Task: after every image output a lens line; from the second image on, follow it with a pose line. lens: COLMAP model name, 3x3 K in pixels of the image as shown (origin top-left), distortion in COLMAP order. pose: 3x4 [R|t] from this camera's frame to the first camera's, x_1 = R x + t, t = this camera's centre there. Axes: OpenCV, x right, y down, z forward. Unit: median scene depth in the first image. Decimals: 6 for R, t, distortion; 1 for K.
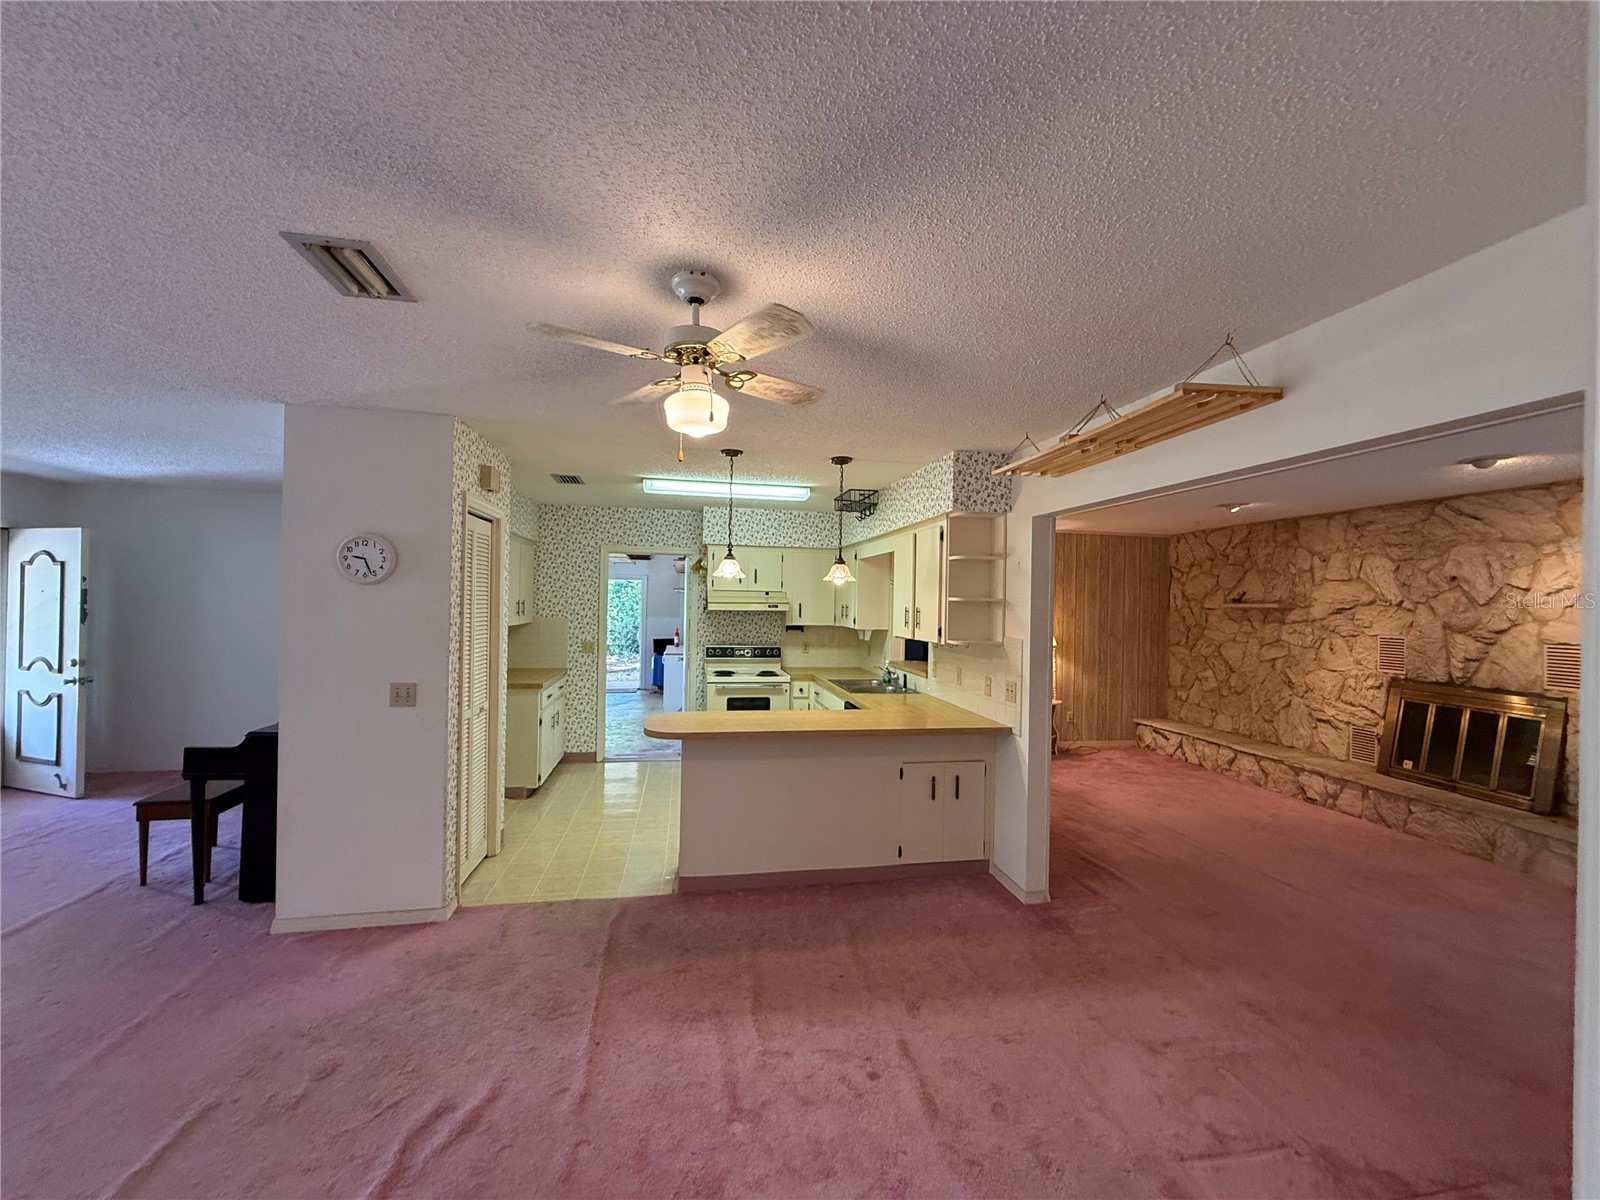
lens RADIAL K [[638.0, 0, 797.7], [0, 638.0, 600.2], [0, 0, 1]] dist [0.000657, -0.000074]
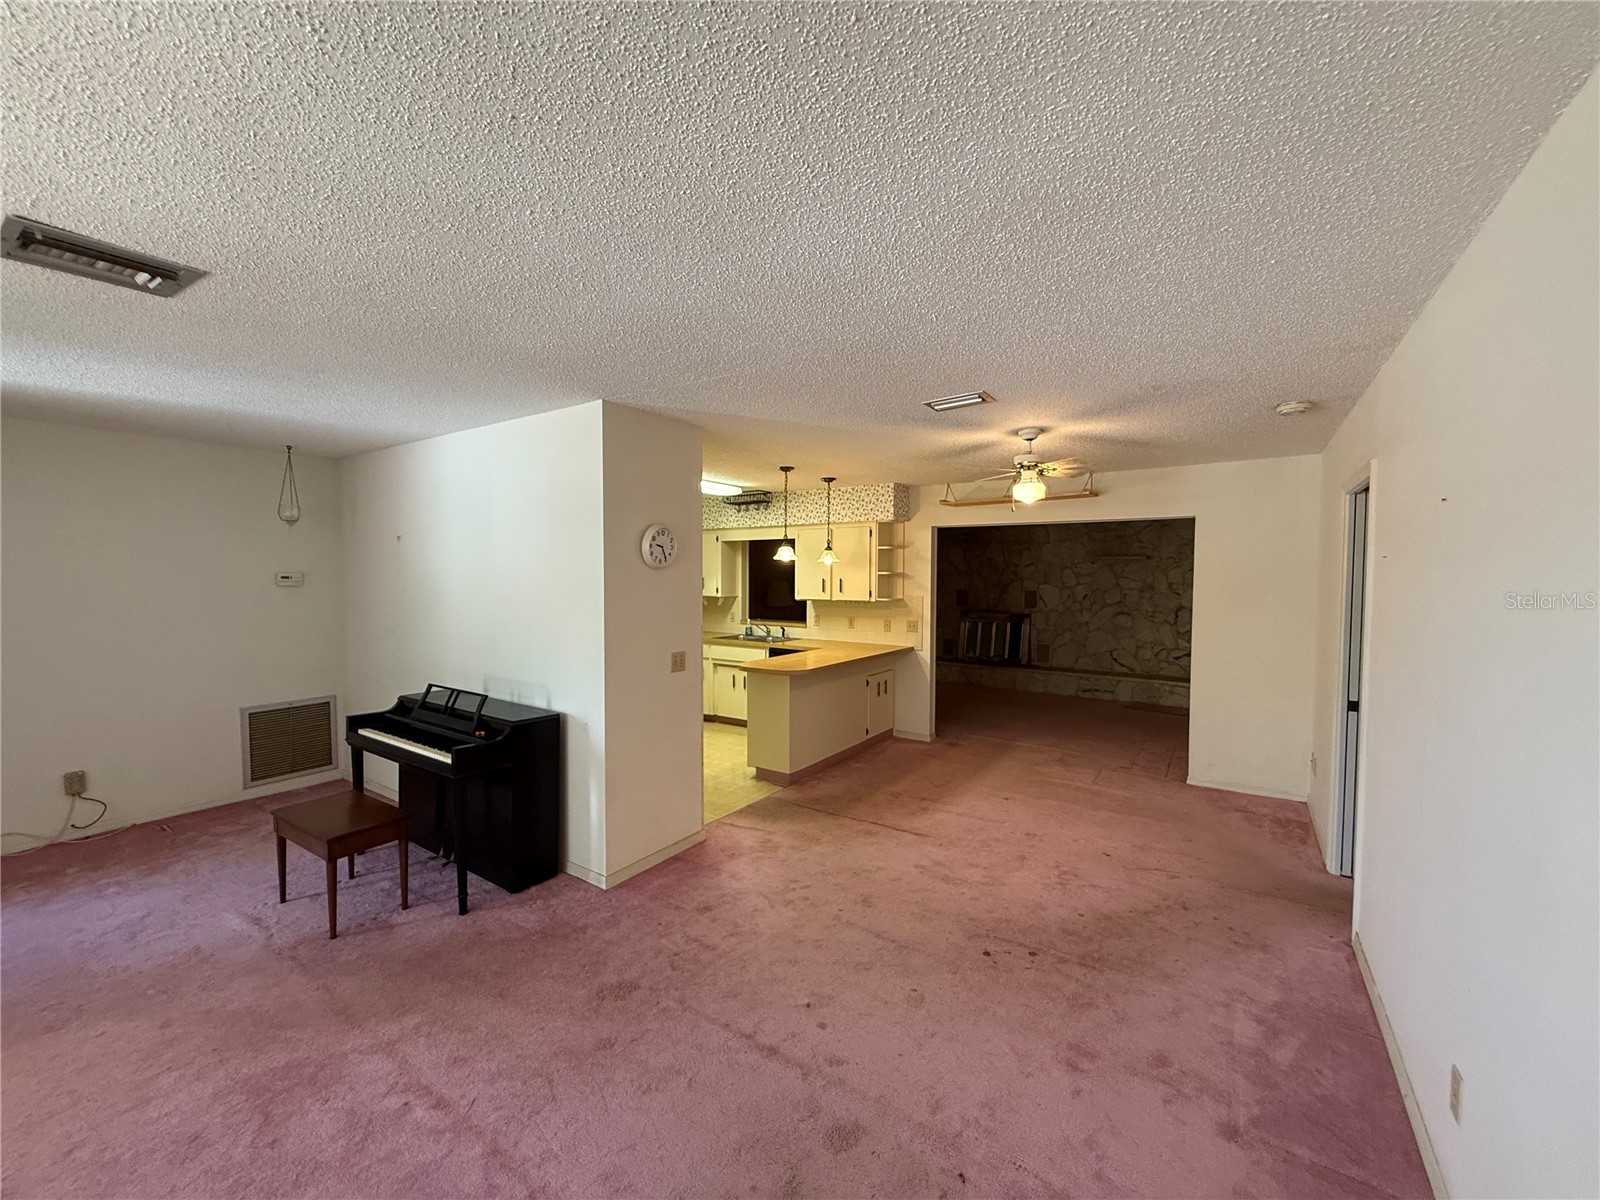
lens RADIAL K [[638.0, 0, 797.7], [0, 638.0, 600.2], [0, 0, 1]] dist [0.000657, -0.000074]
pose [[0.700413, -0.044742, 0.712334, -0.820471], [0.008293, 0.998476, 0.054560, -0.018117], [-0.713689, -0.032307, 0.699717, 0.010524]]
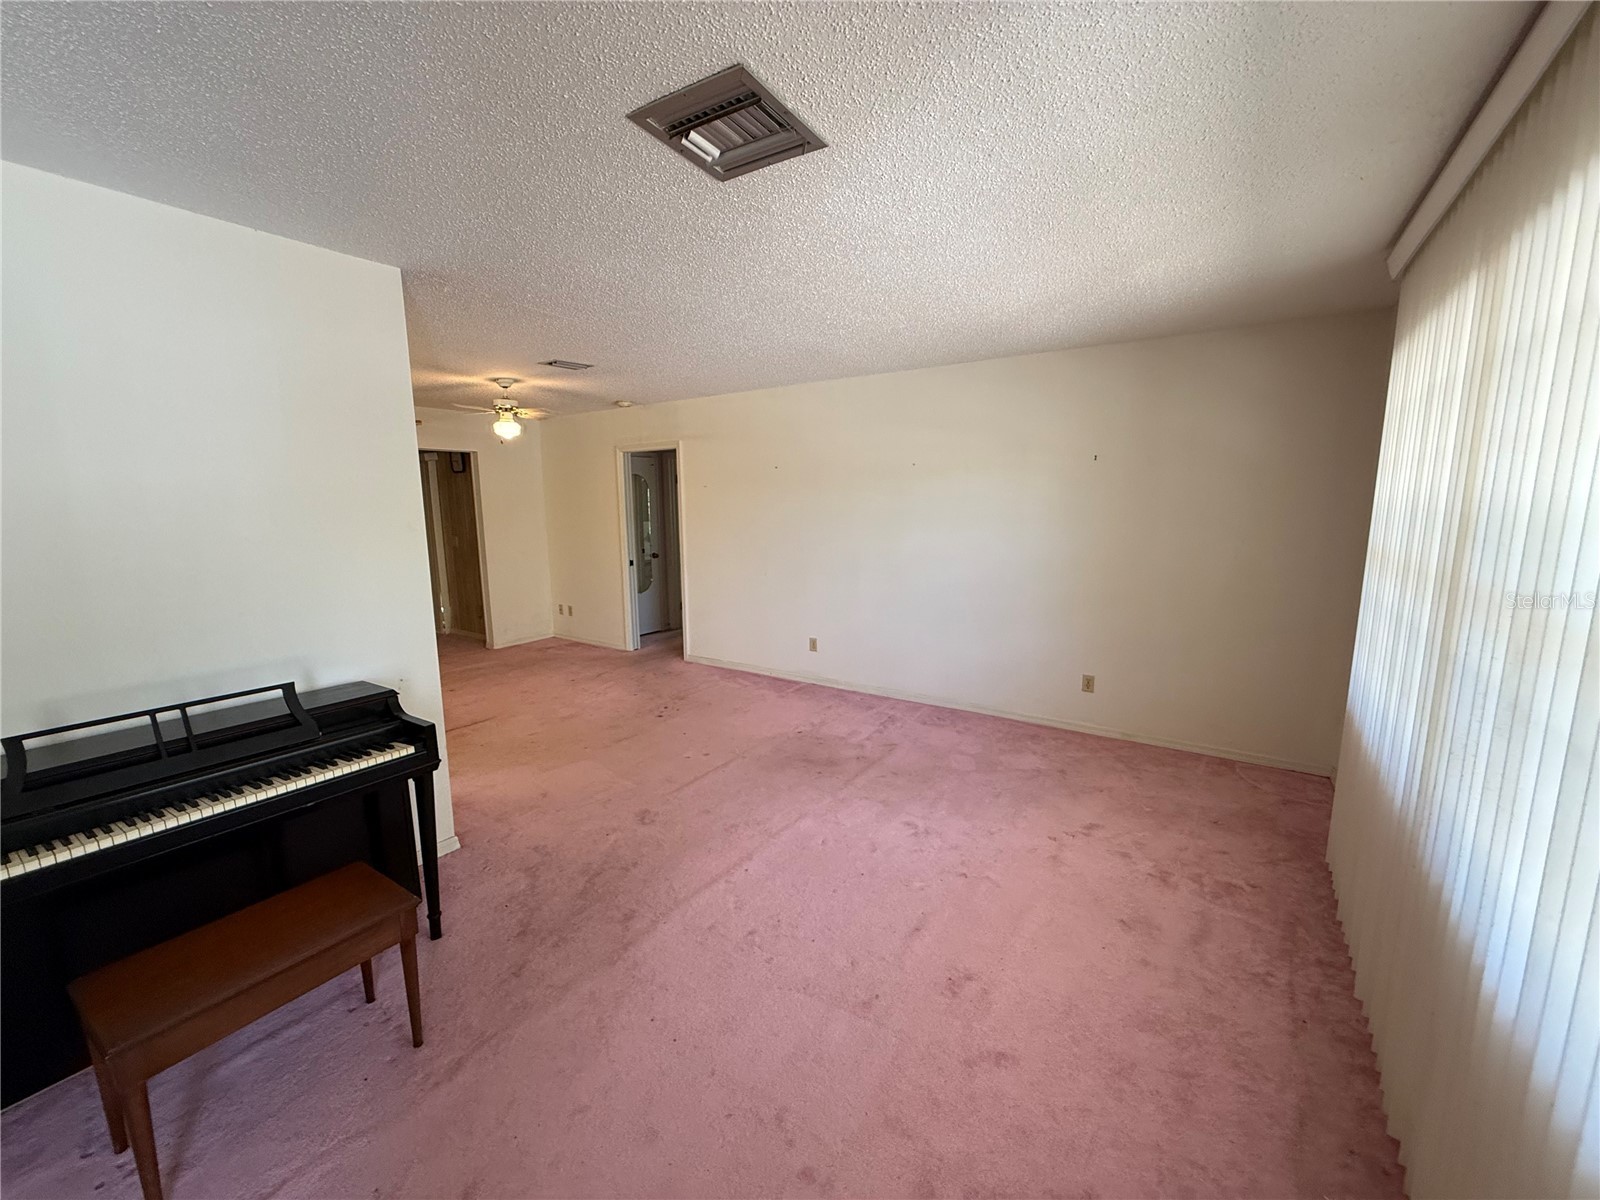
lens RADIAL K [[638.0, 0, 797.7], [0, 638.0, 600.2], [0, 0, 1]] dist [0.000657, -0.000074]
pose [[-0.712065, -0.122106, 0.691414, -1.103161], [-0.007057, 0.985956, 0.166855, -0.010879], [-0.702078, 0.113932, -0.702927, 0.768390]]
